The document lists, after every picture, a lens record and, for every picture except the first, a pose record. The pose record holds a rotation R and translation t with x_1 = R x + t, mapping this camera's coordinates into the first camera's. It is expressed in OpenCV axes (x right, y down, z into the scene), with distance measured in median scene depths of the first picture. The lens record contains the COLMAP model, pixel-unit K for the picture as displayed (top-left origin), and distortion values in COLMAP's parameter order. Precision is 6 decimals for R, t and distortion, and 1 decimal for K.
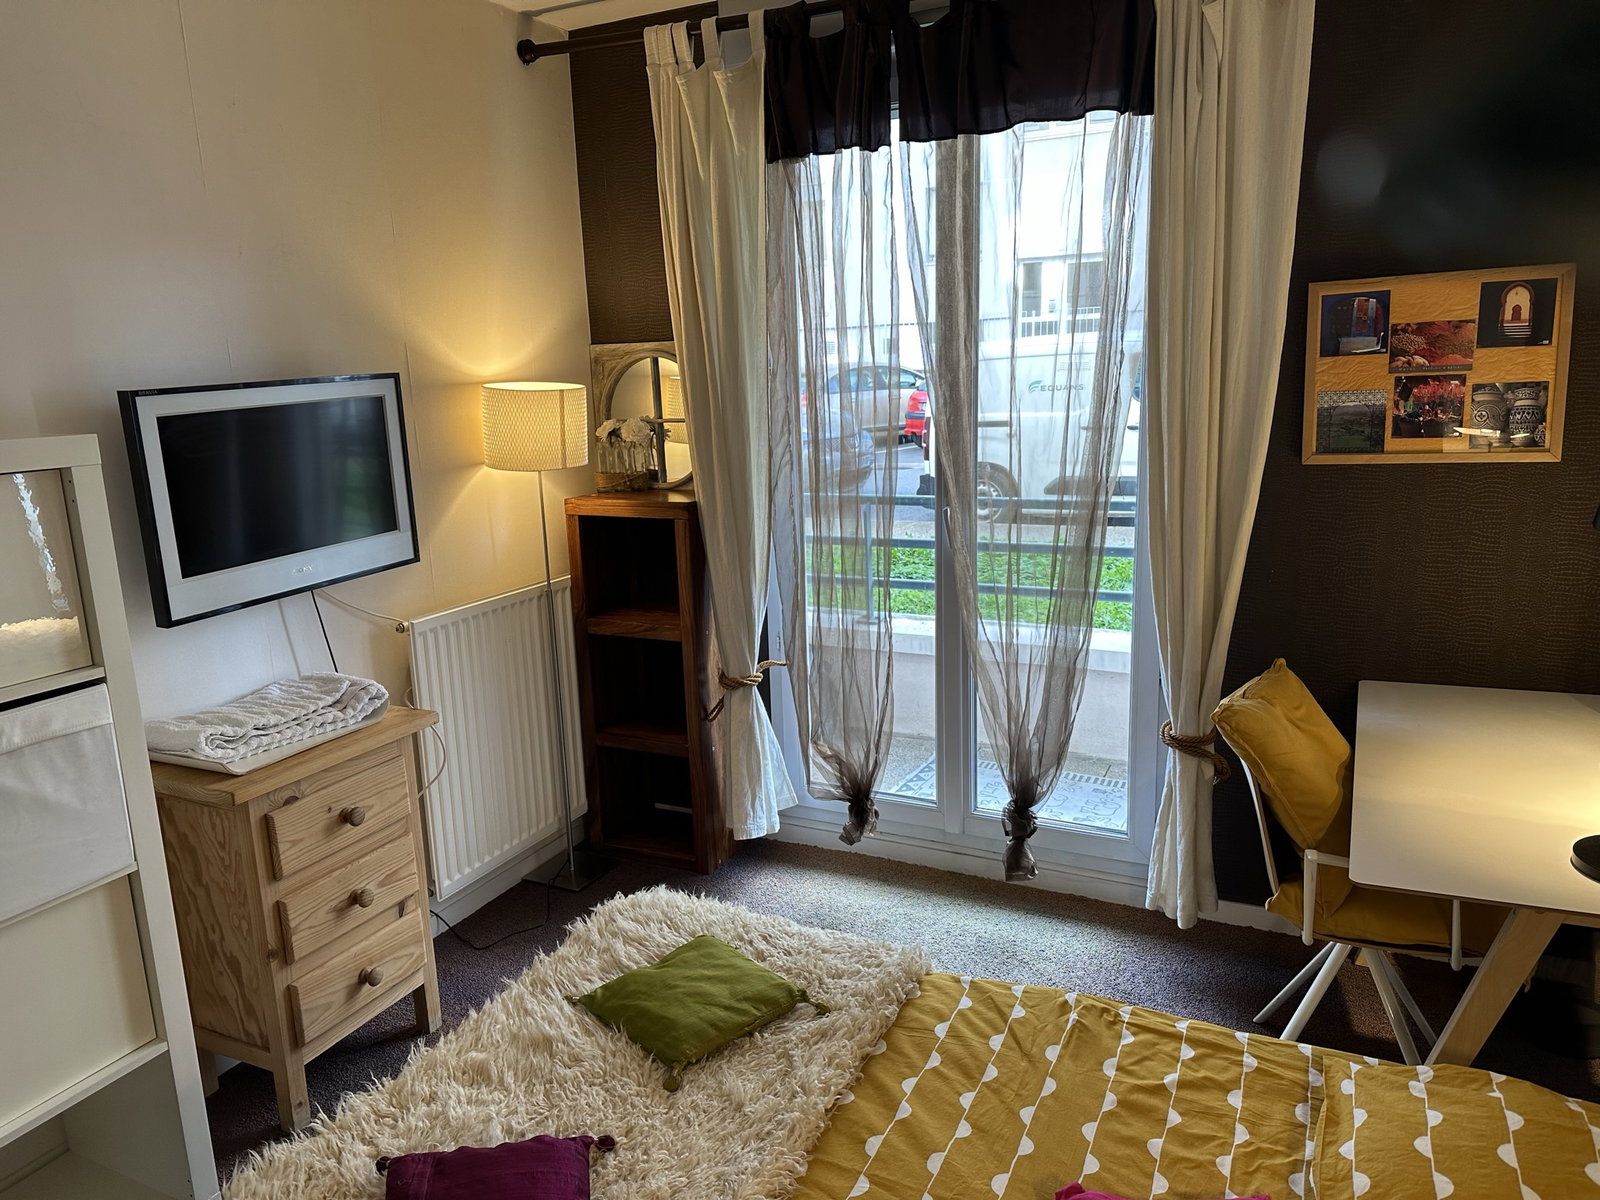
lens RADIAL K [[1113.9, 0, 772.5], [0, 1113.9, 575.8], [0, 0, 1]] dist [0.004034, -0.021338]
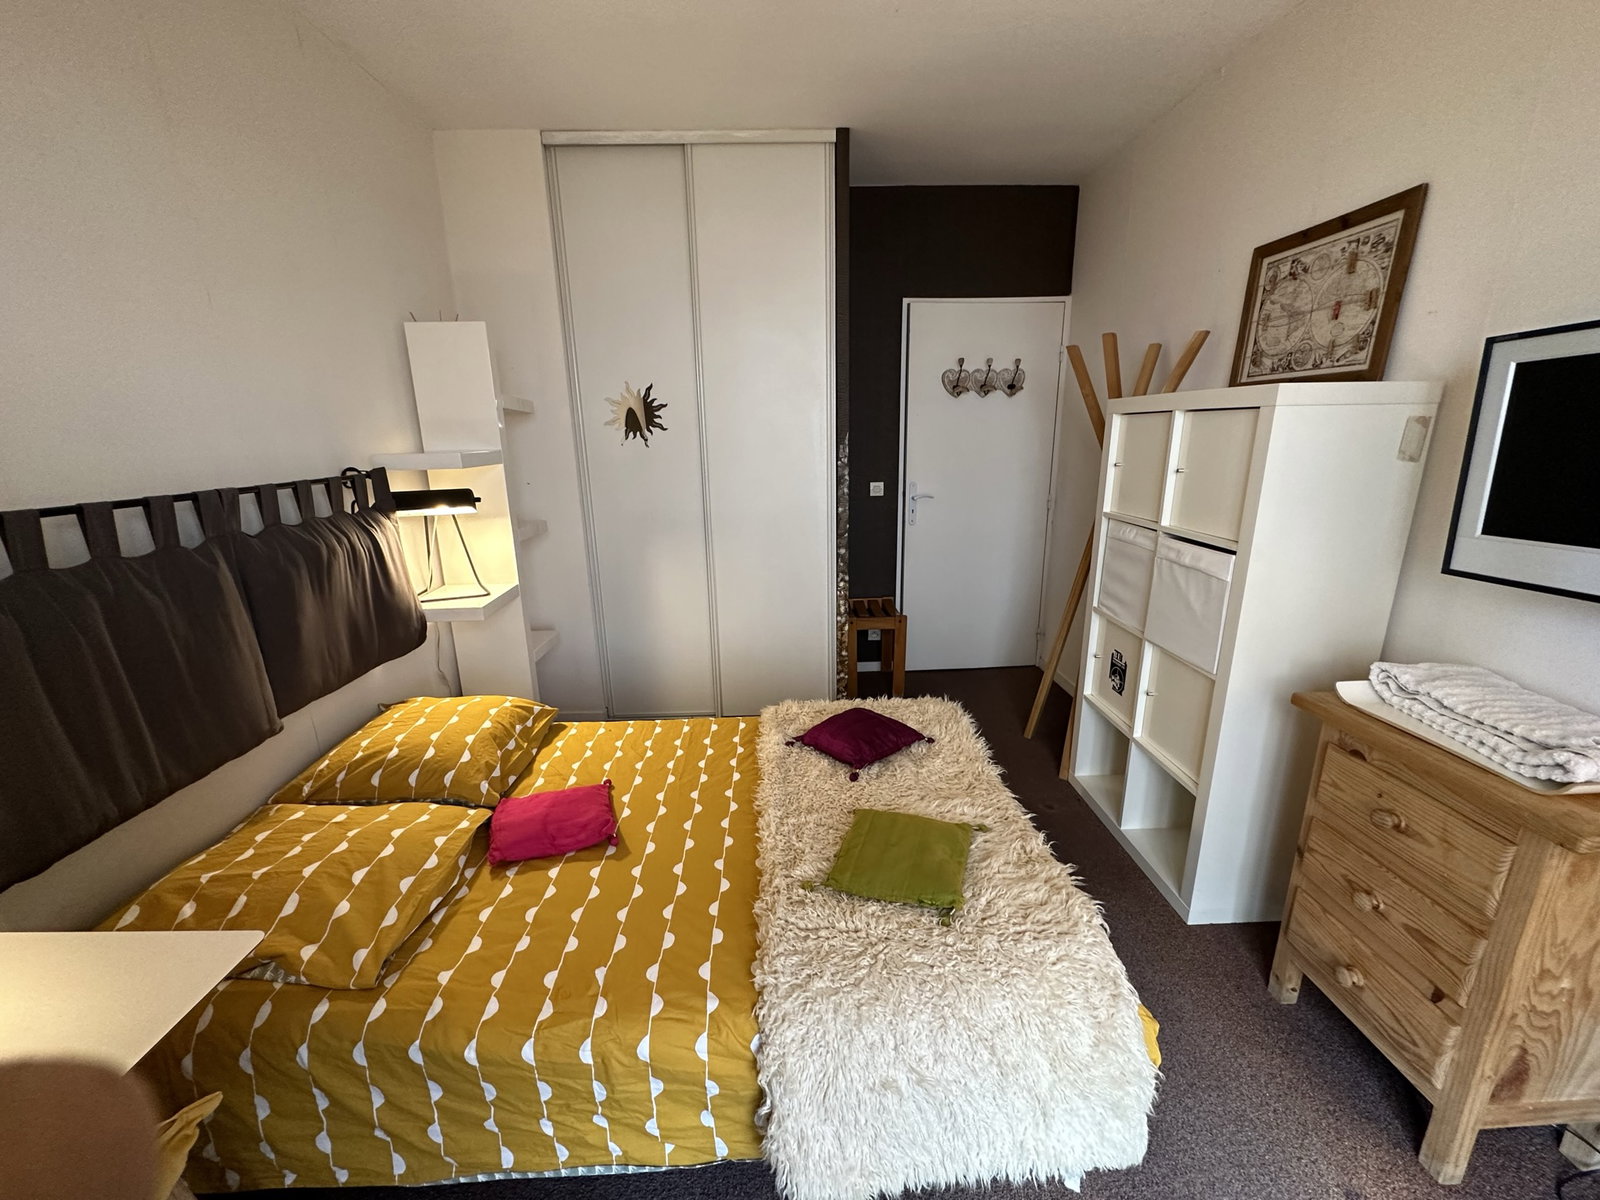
lens RADIAL K [[631.3, 0, 798.2], [0, 631.3, 590.7], [0, 0, 1]] dist [-0.006708, 0.000516]
pose [[-0.870560, 0.168829, -0.462193, 0.236850], [-0.045849, 0.907379, 0.417805, -0.141647], [0.489922, 0.384915, -0.782187, 1.048747]]
